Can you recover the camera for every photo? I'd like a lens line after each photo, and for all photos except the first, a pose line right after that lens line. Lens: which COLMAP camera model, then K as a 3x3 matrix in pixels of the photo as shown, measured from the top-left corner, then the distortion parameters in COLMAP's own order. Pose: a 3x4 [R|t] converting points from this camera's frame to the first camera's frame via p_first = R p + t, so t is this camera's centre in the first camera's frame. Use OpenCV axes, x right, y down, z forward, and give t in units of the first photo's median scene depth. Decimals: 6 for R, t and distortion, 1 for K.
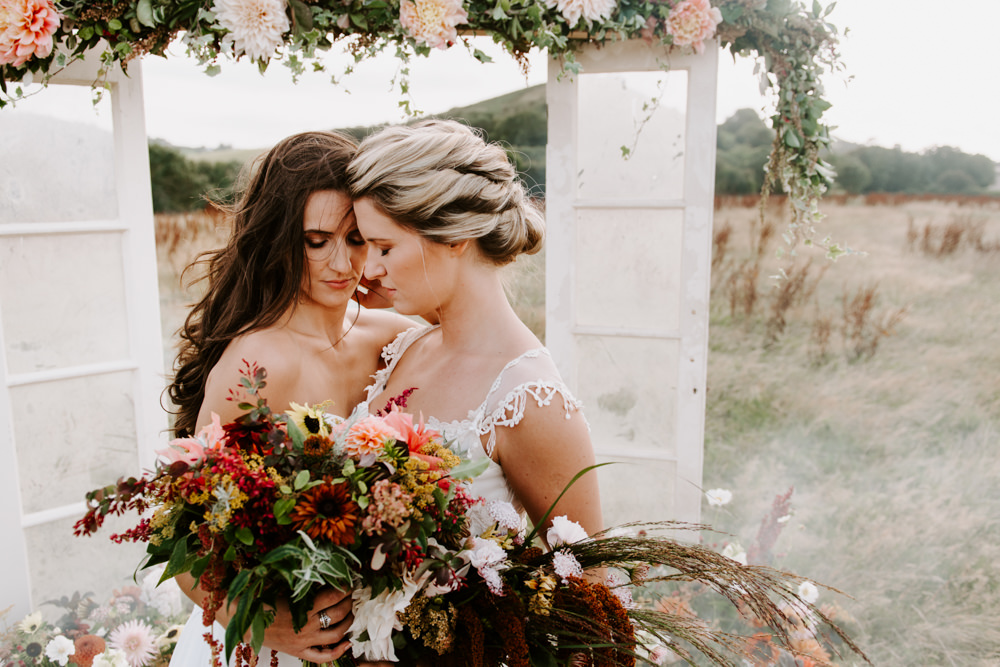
lens RADIAL K [[860.8, 0, 498.4], [0, 860.8, 336.4], [0, 0, 1]] dist [-0.015651, -0.019486]
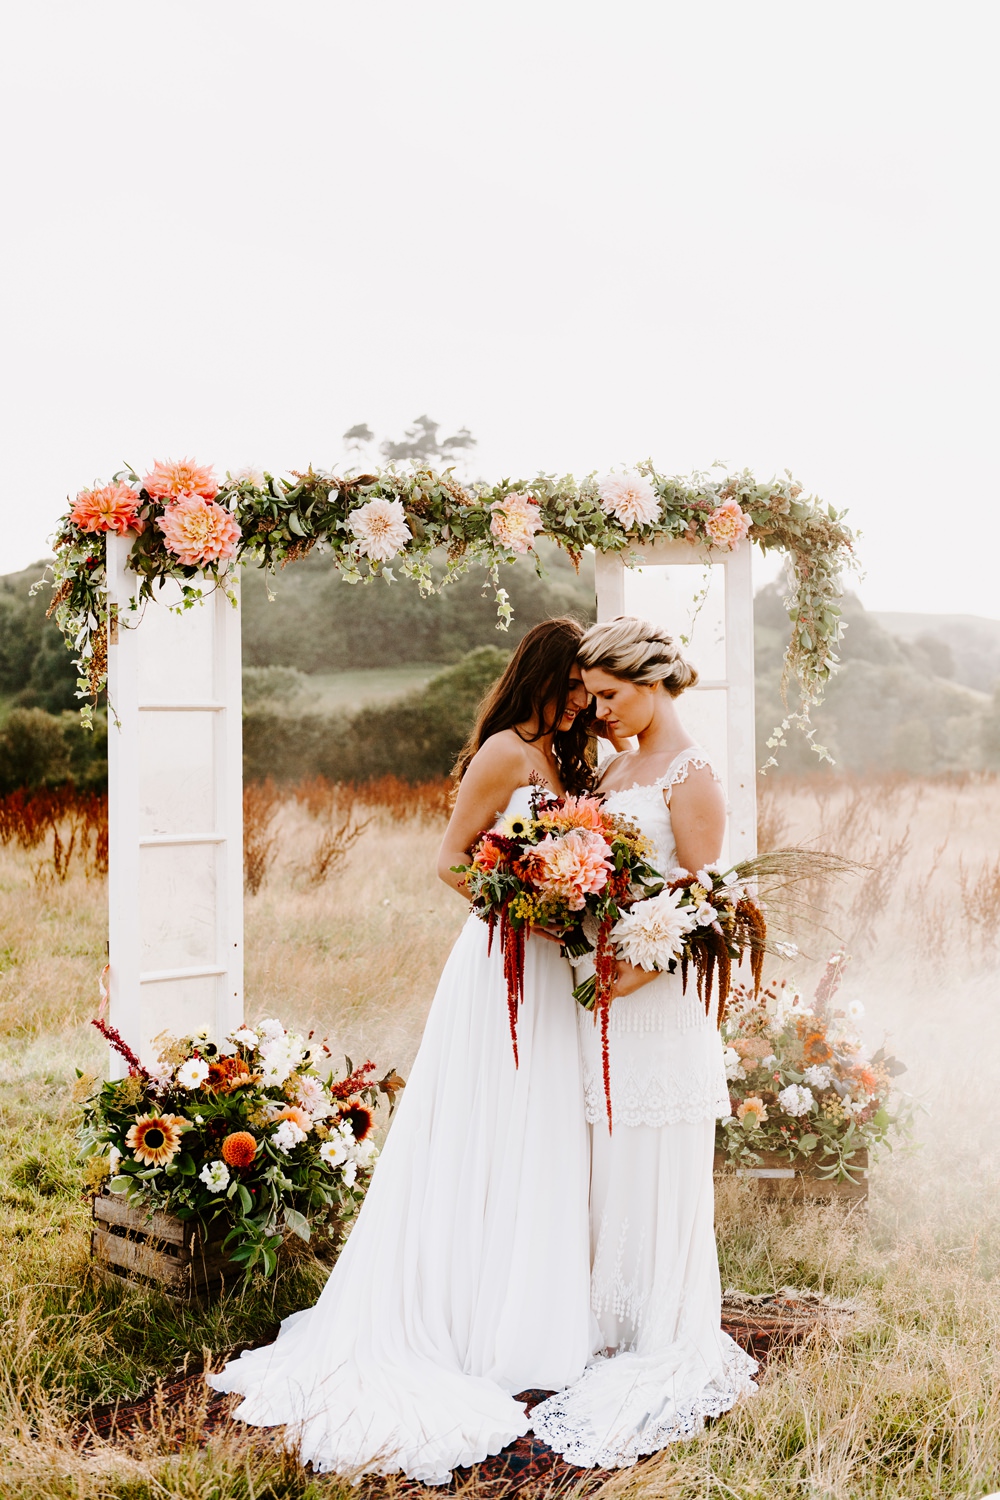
lens RADIAL K [[2454.6, 0, 490.0], [0, 2454.6, 743.1], [0, 0, 1]] dist [0.019559, 0.000000]
pose [[0.989612, -0.010570, 0.143378, -0.562674], [0.036827, 0.982657, -0.181741, 0.505496], [-0.138970, 0.185133, 0.972838, -2.096599]]
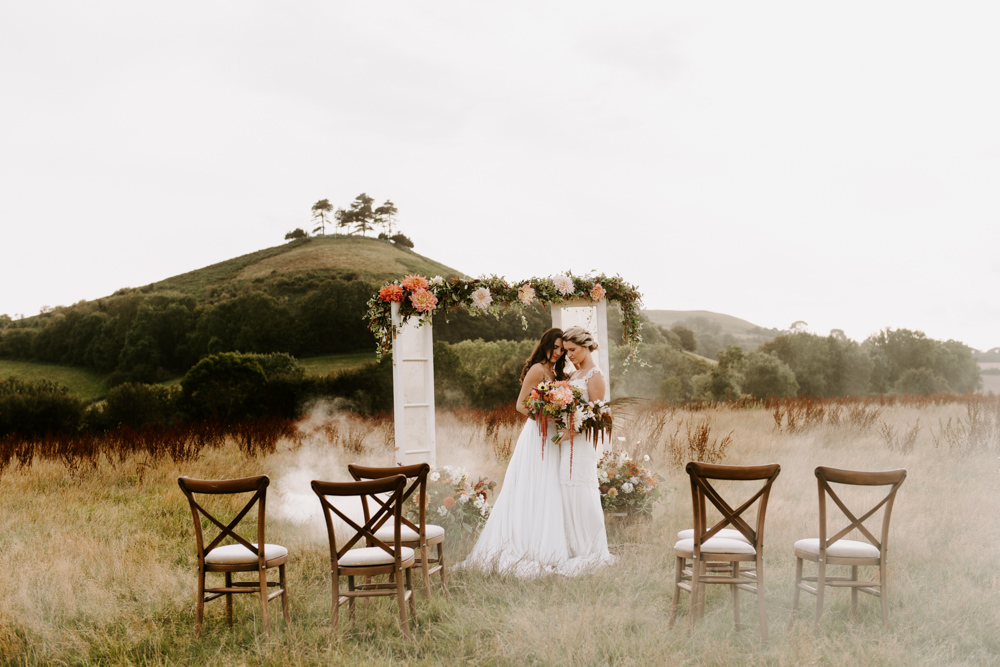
lens RADIAL K [[1636.4, 0, 505.0], [0, 1636.4, 334.0], [0, 0, 1]] dist [0.019559, 0.000000]
pose [[0.976979, -0.026304, 0.211708, -1.460266], [0.073428, 0.973198, -0.217933, 1.134679], [-0.200301, 0.228461, 0.952725, -4.894315]]
